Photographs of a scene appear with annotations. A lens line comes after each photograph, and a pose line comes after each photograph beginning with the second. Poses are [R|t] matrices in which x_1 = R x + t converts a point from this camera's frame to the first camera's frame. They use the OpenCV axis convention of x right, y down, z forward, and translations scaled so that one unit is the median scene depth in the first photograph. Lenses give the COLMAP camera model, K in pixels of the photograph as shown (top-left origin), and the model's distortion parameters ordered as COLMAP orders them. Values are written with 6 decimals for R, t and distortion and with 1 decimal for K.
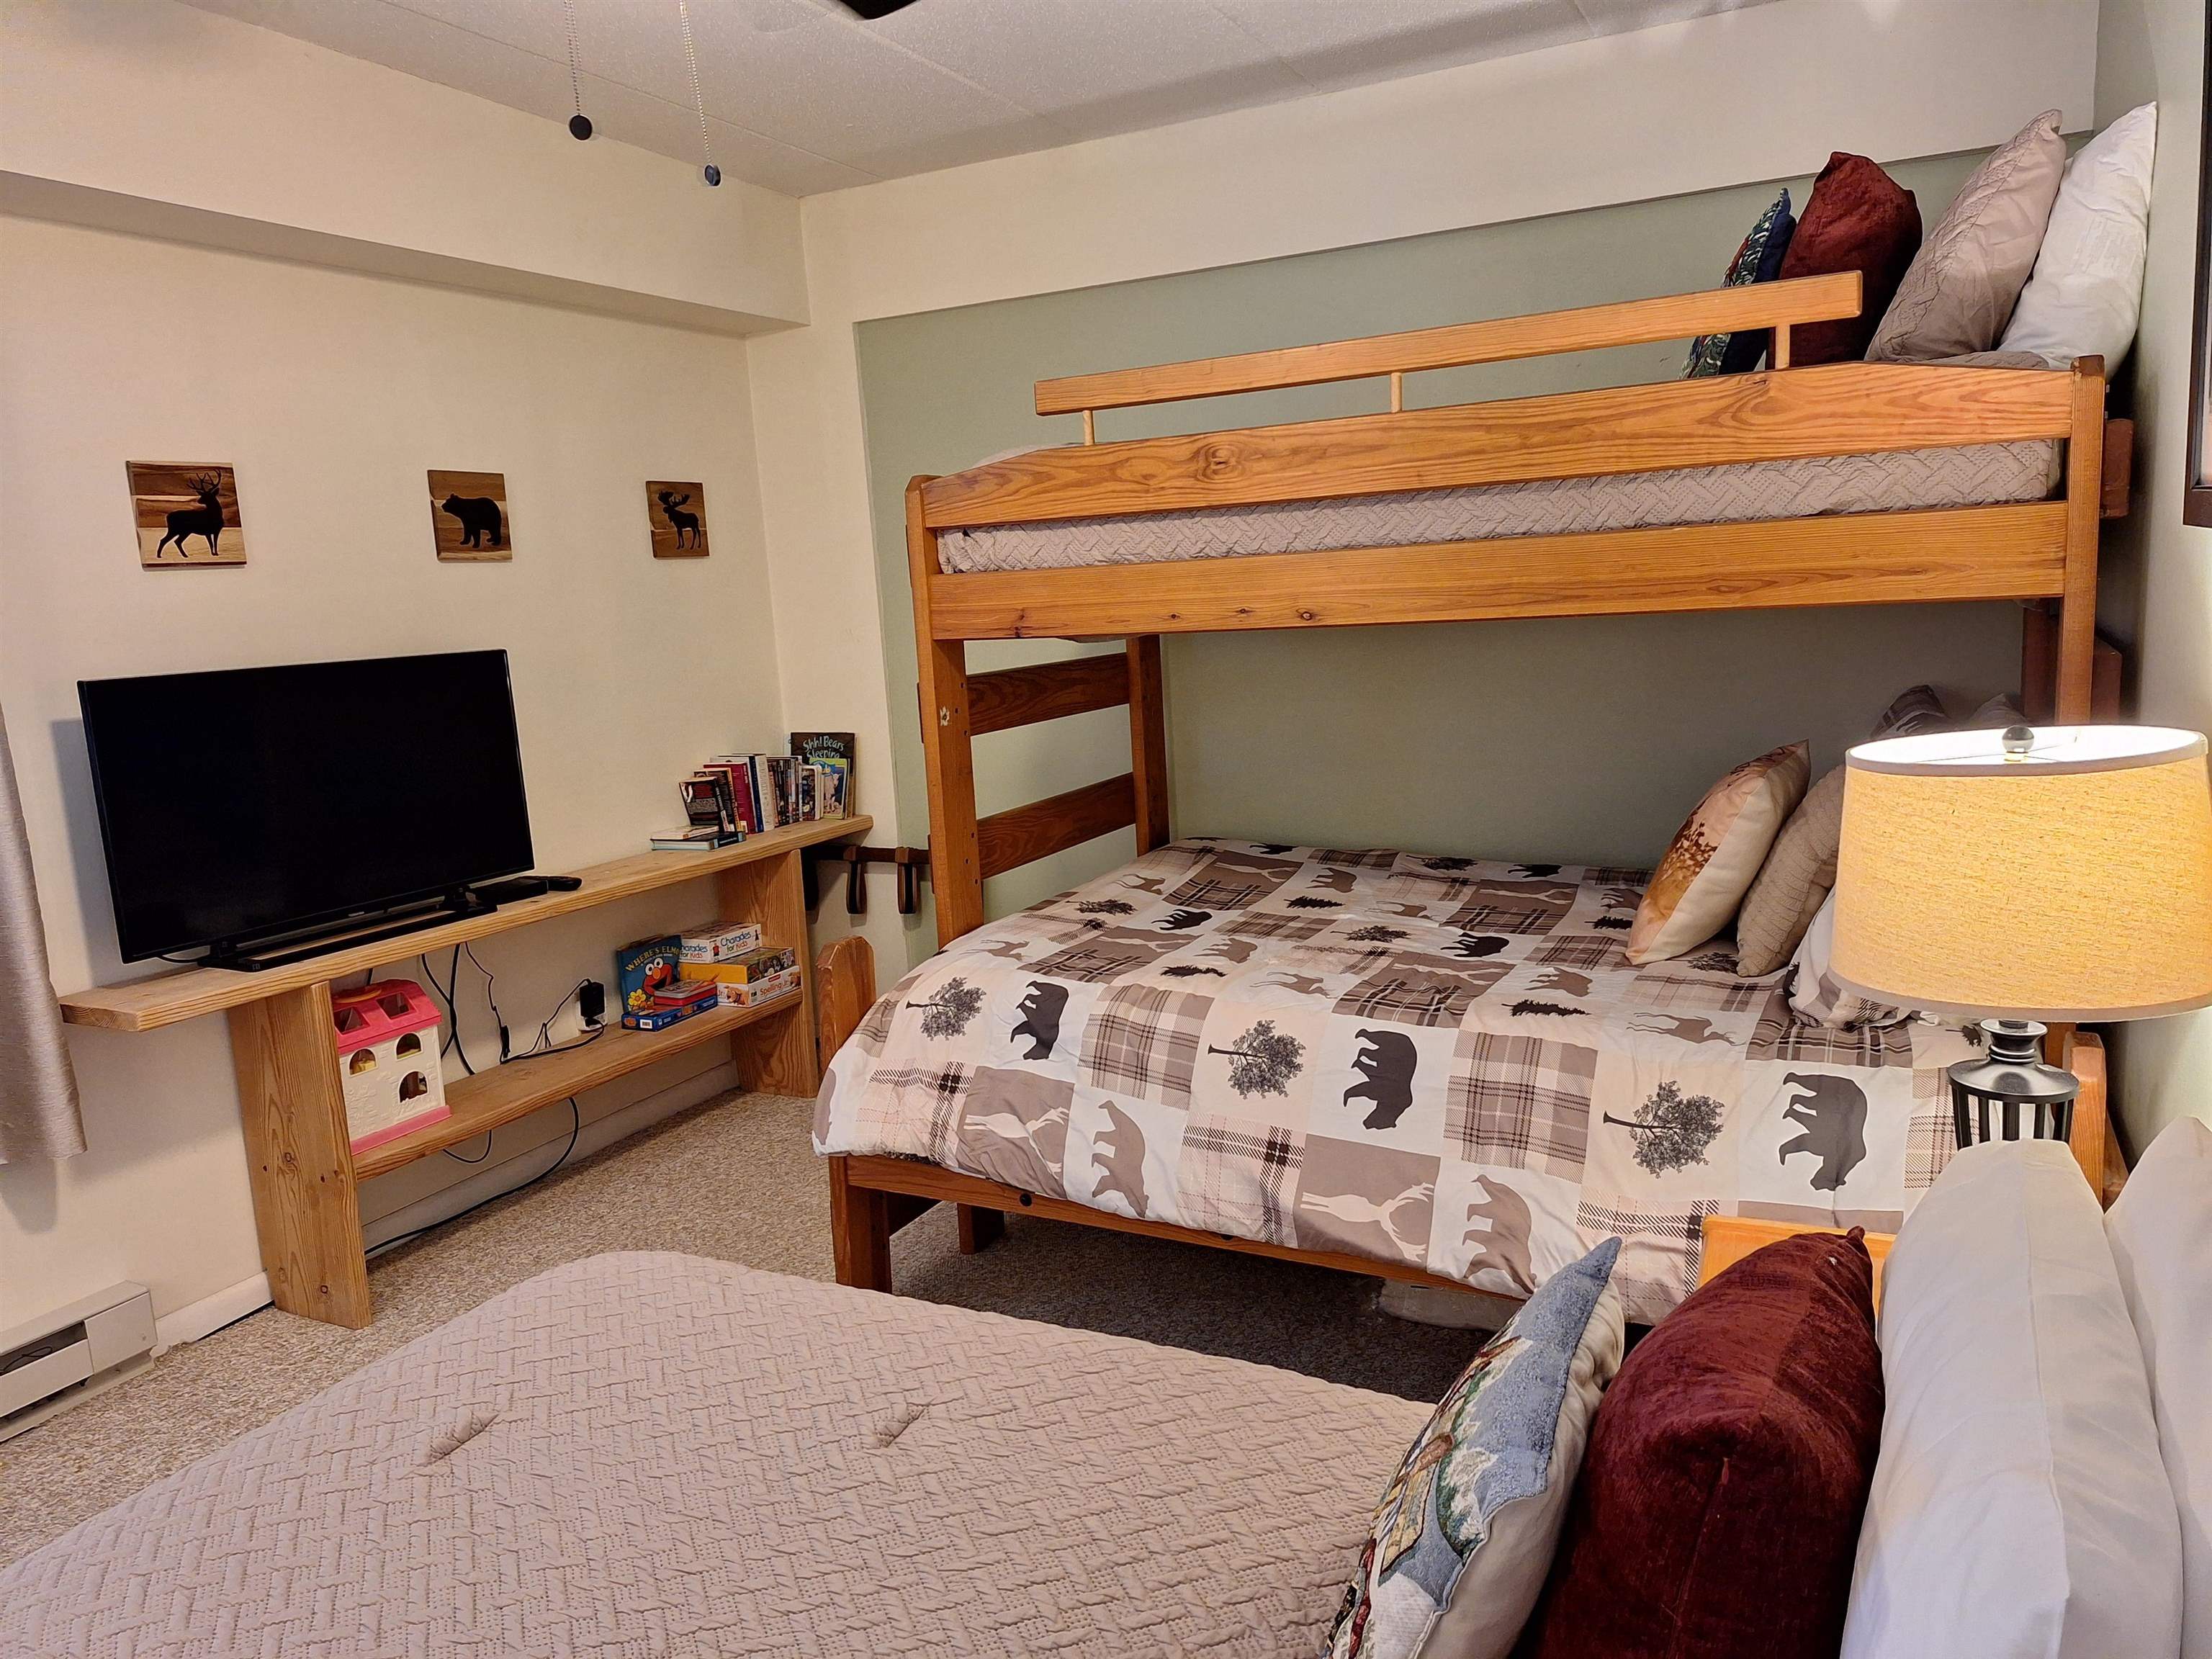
lens RADIAL K [[1522.3, 0, 1106.1], [0, 1522.3, 813.4], [0, 0, 1]] dist [0.134939, -0.171894]
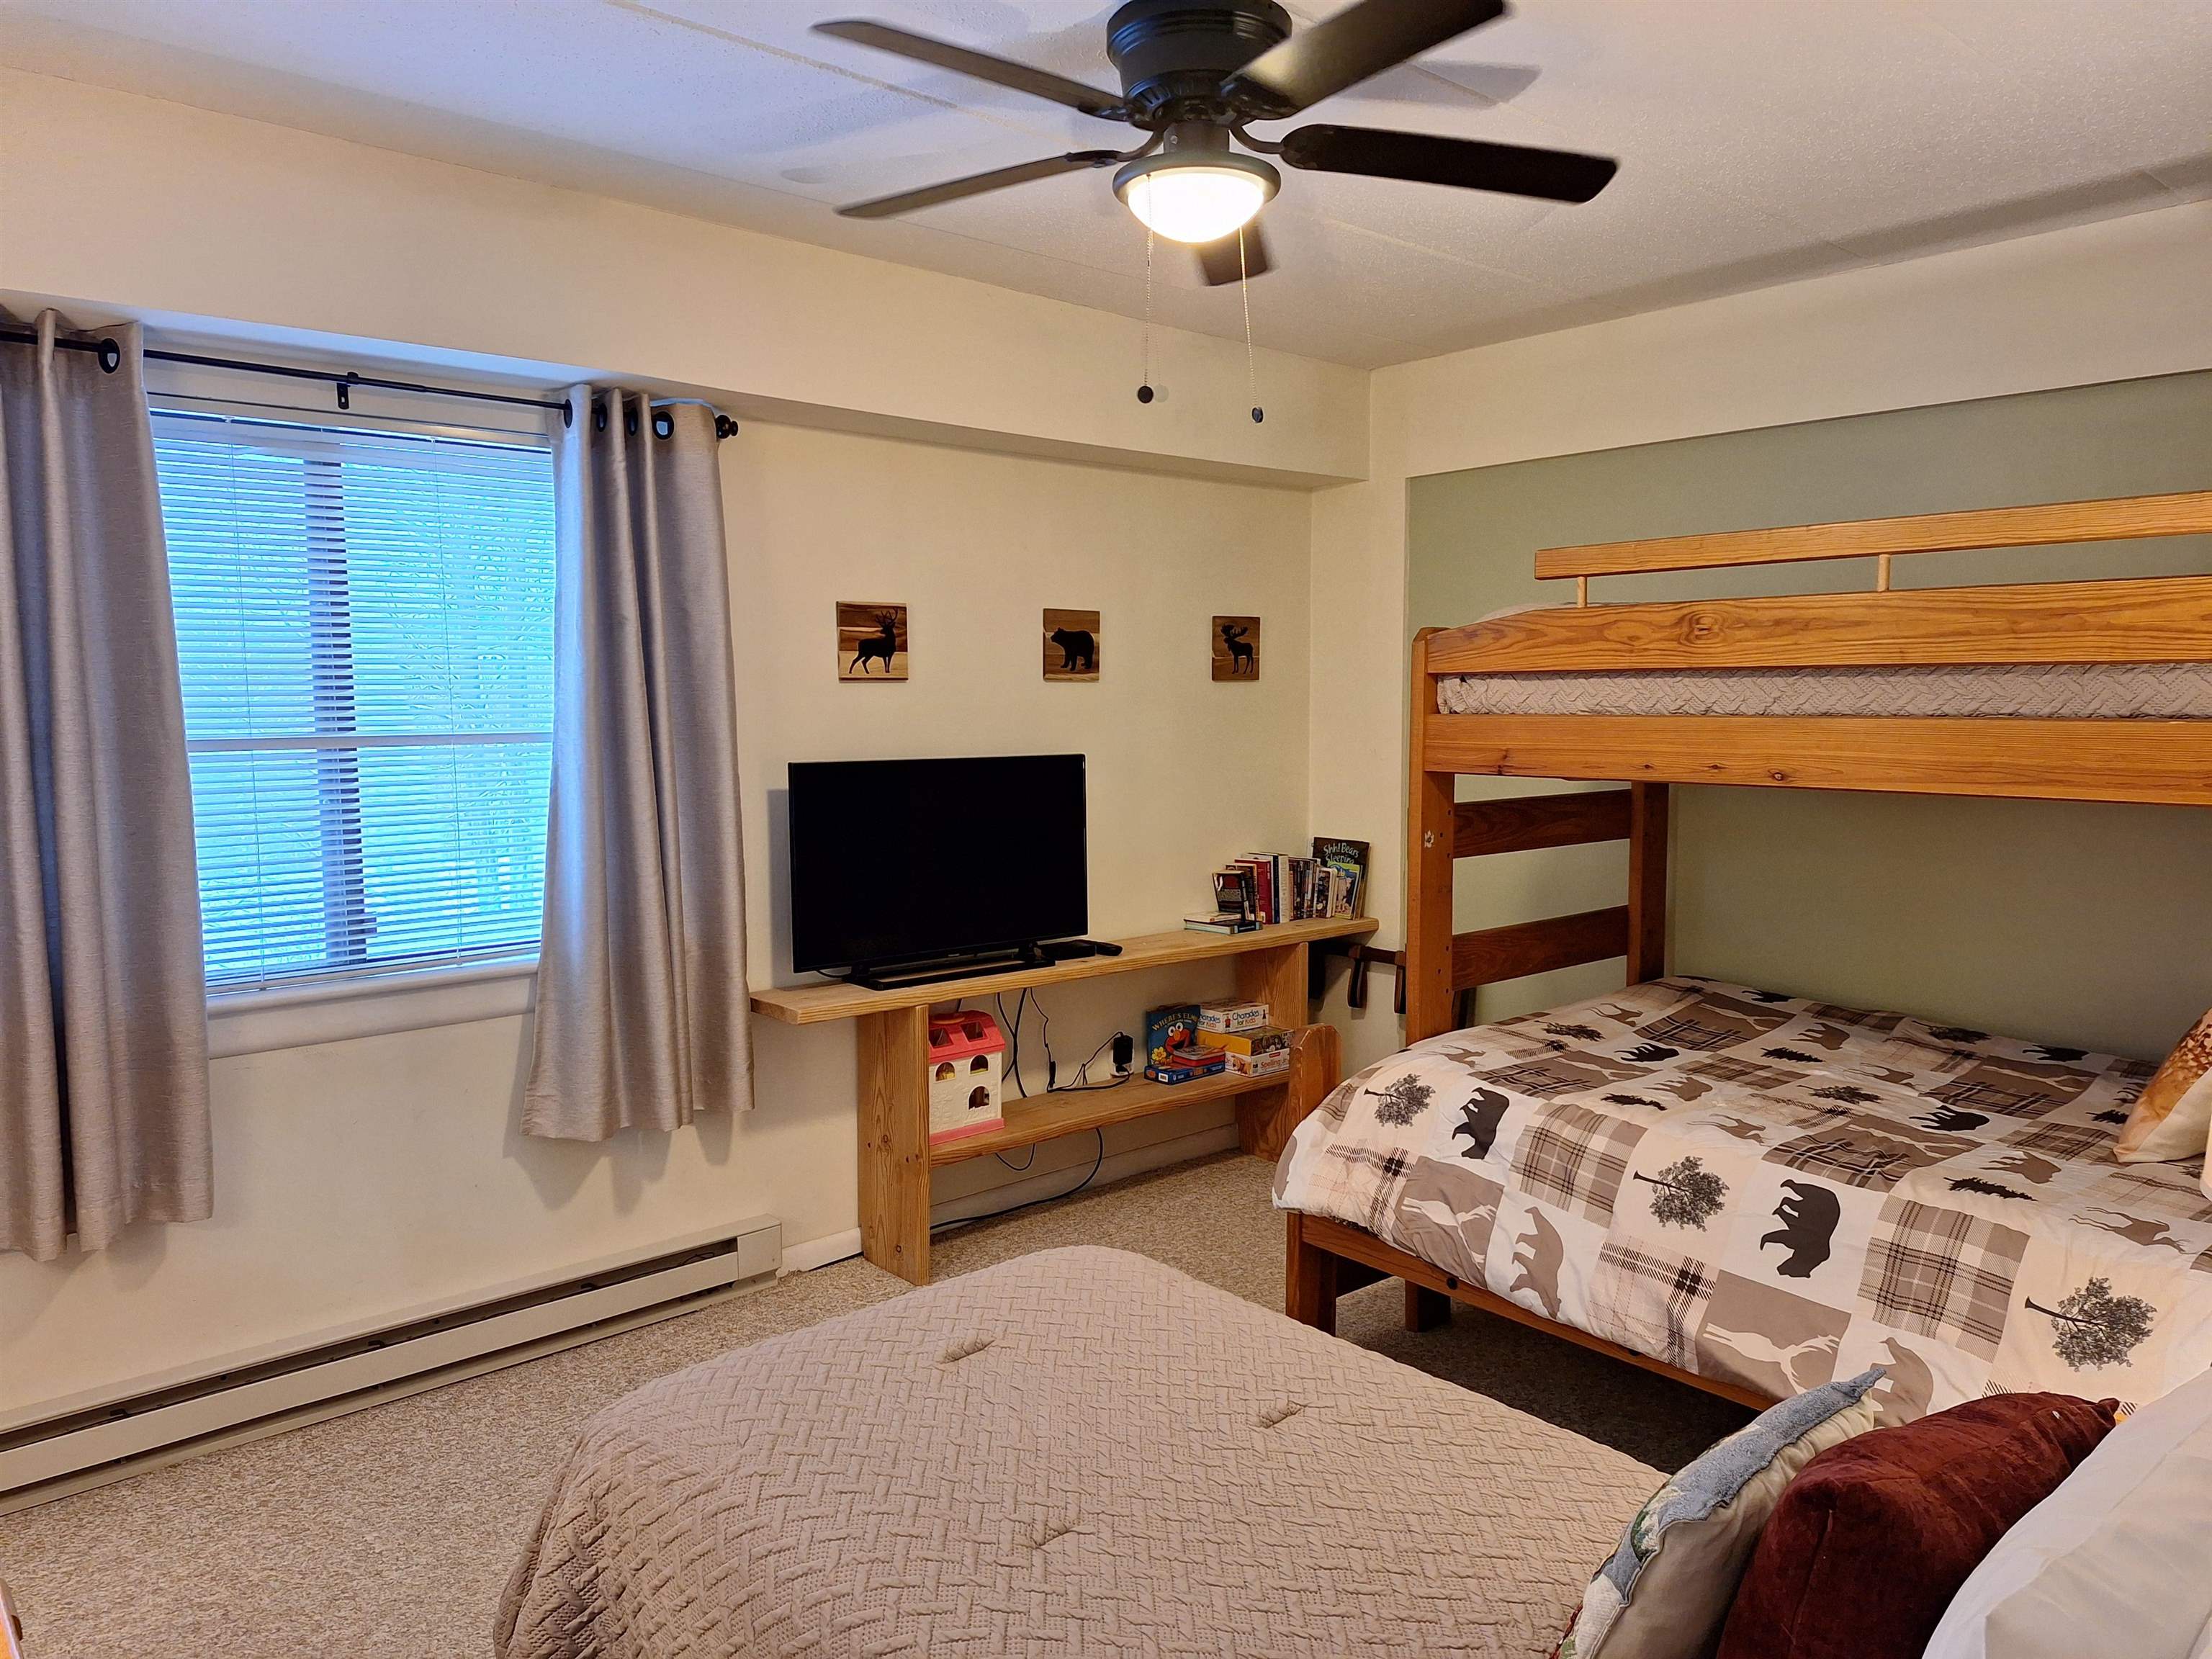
lens RADIAL K [[1519.6, 0, 1106.0], [0, 1519.6, 829.5], [0, 0, 1]] dist [0.119508, -0.145306]
pose [[0.928704, 0.084142, -0.361149, 0.089456], [-0.102349, 0.994248, -0.031550, -0.013061], [0.356417, 0.066264, 0.931974, -0.146007]]
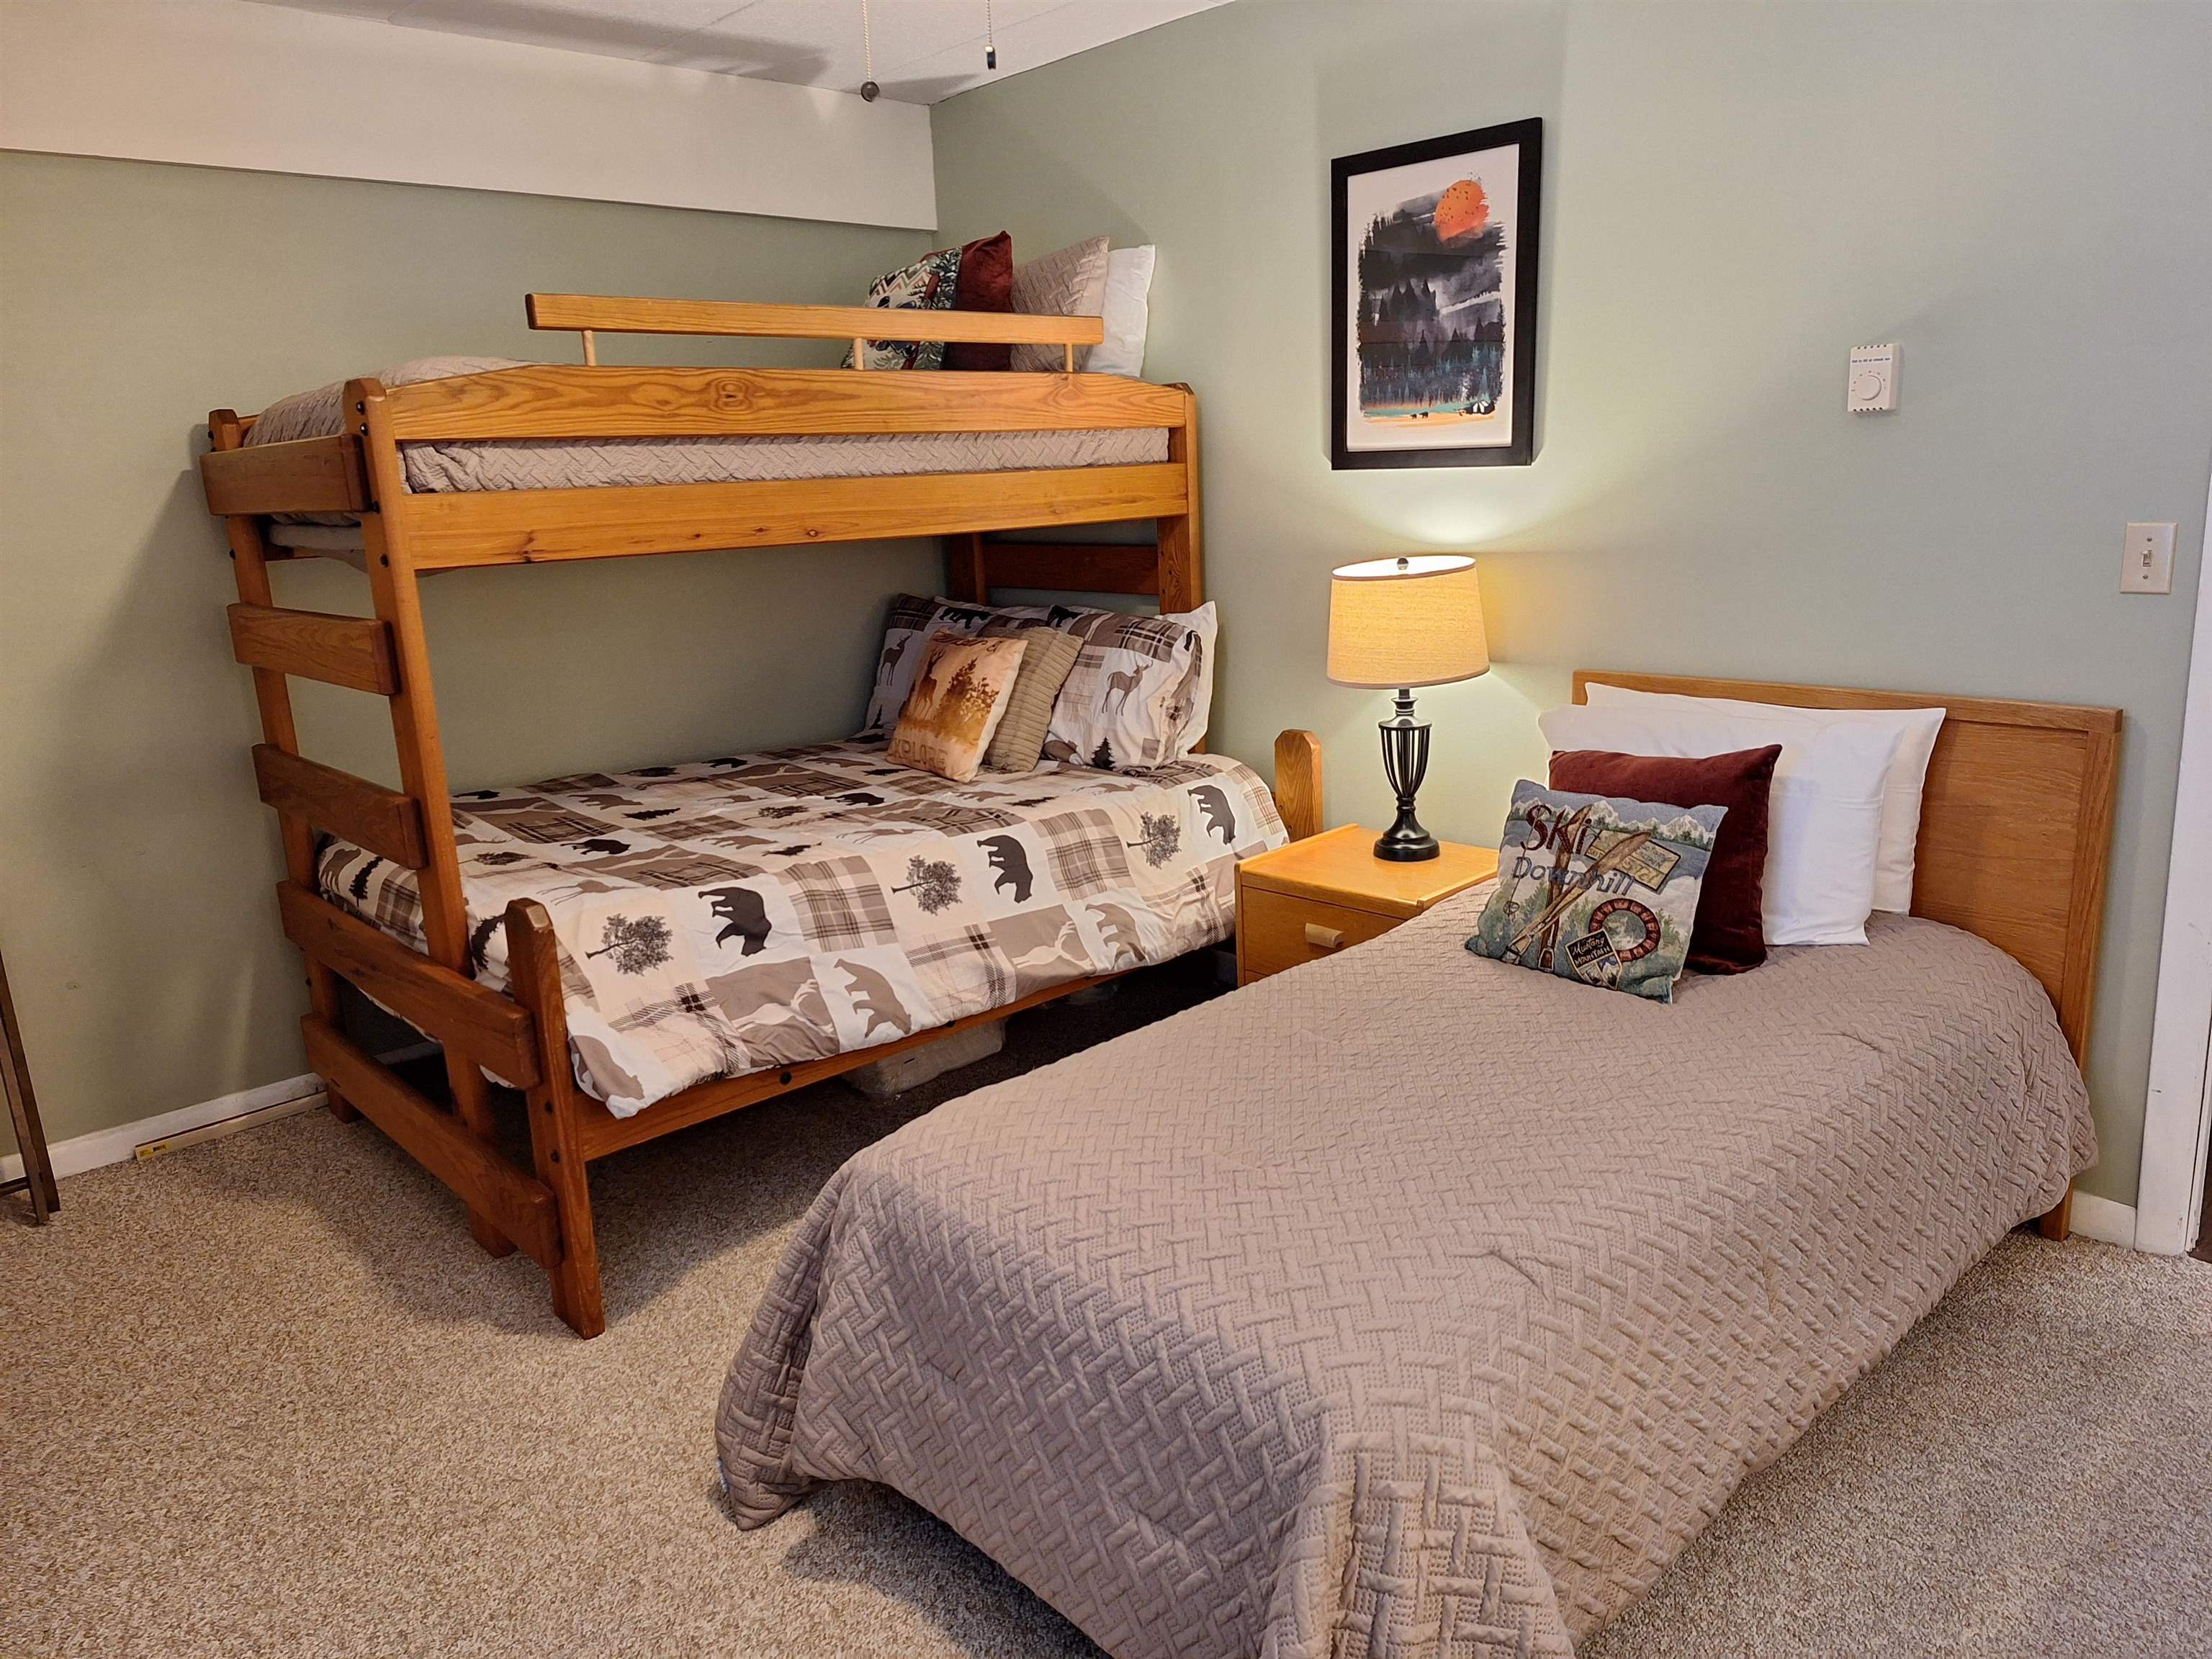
lens RADIAL K [[1536.5, 0, 1106.0], [0, 1536.5, 829.5], [0, 0, 1]] dist [0.091081, -0.107832]
pose [[0.334263, -0.174290, 0.926224, -0.948518], [0.172811, 0.977425, 0.121559, -0.010603], [-0.926501, 0.119429, 0.356836, 0.386280]]
